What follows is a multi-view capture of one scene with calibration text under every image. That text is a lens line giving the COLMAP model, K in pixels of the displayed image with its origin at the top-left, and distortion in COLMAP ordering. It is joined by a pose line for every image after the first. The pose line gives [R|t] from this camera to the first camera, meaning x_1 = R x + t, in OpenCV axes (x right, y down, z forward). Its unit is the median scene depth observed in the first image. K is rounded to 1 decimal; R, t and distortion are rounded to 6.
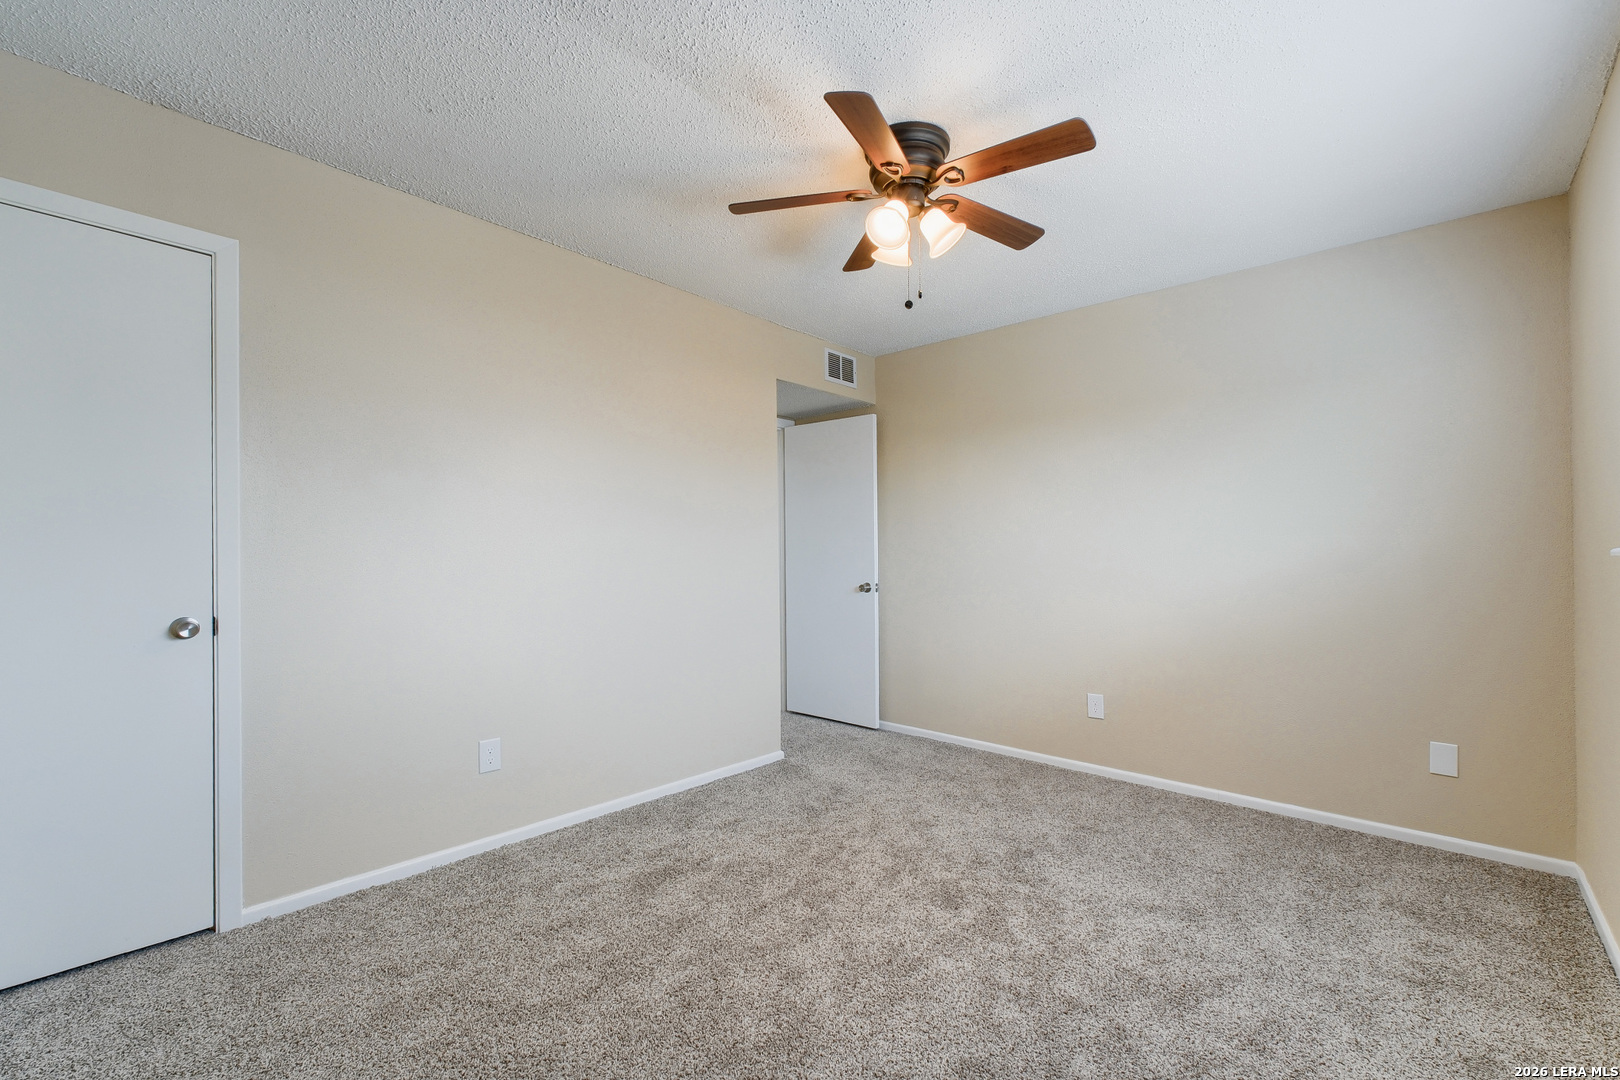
lens RADIAL K [[687.9, 0, 809.6], [0, 687.9, 552.0], [0, 0, 1]] dist [0.000596, 0.000329]
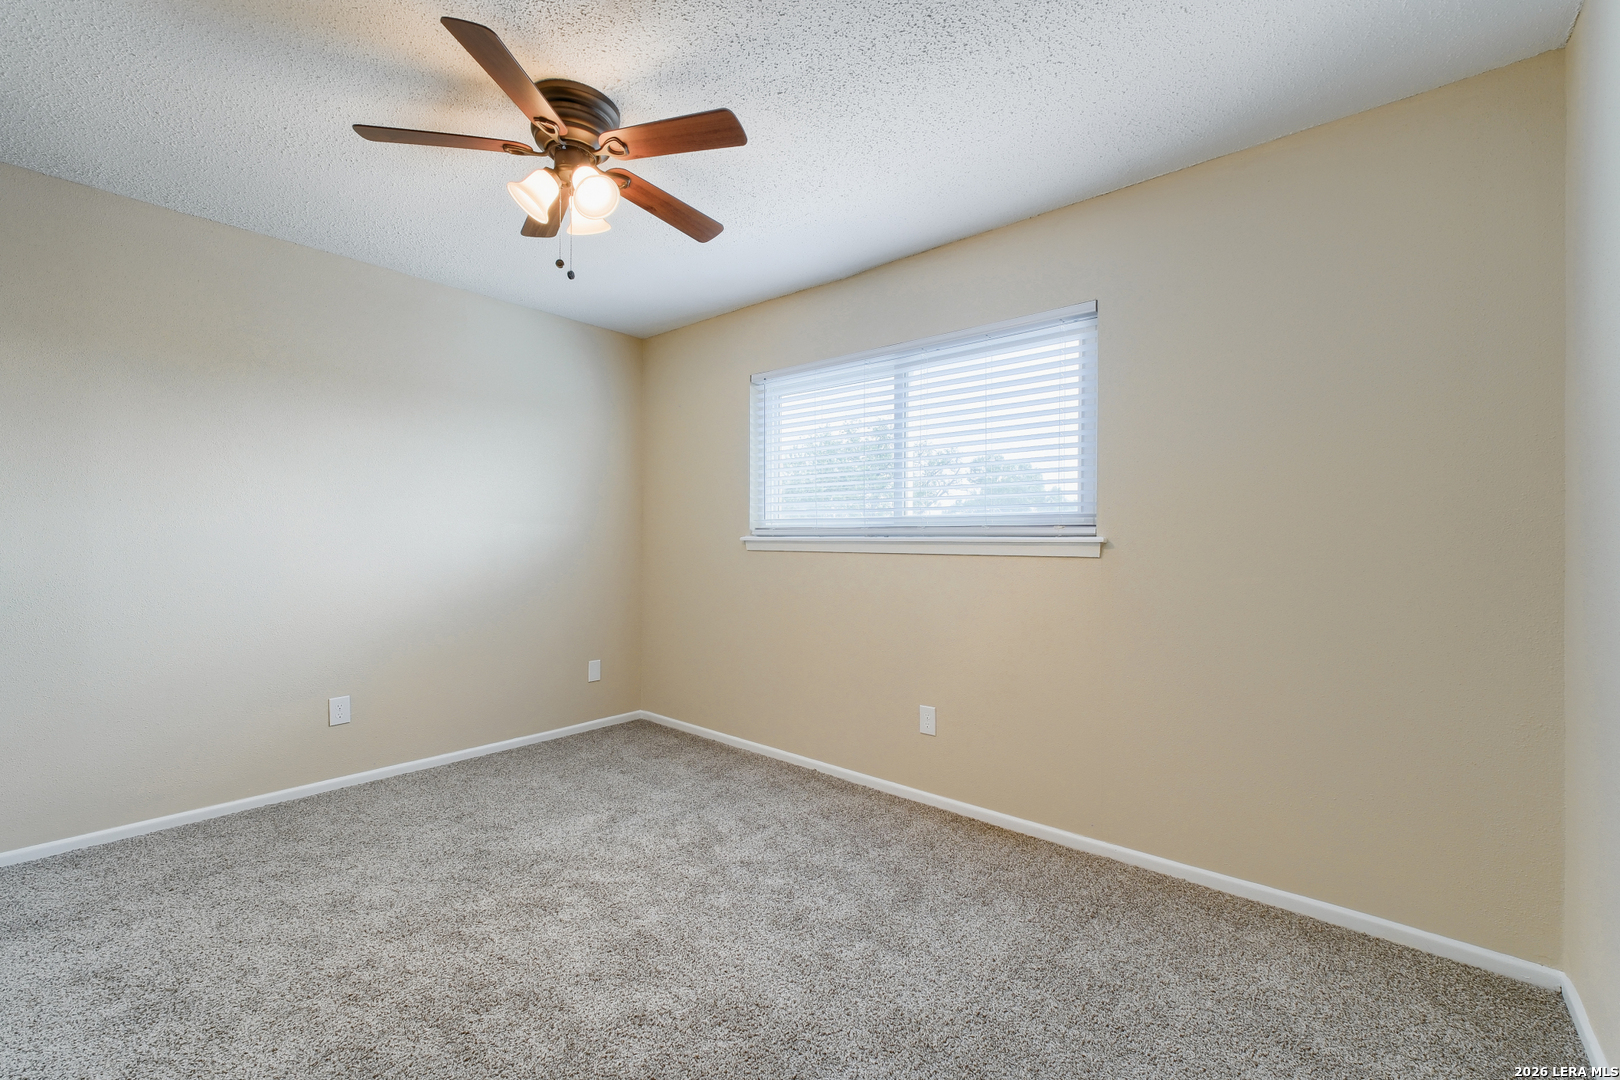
lens RADIAL K [[687.9, 0, 802.0], [0, 687.9, 530.3], [0, 0, 1]] dist [0.000596, 0.000329]
pose [[-0.015524, 0.007911, 0.999848, -0.598831], [-0.002428, 0.999965, -0.007950, -0.003896], [-0.999877, -0.002551, -0.015504, 0.522959]]
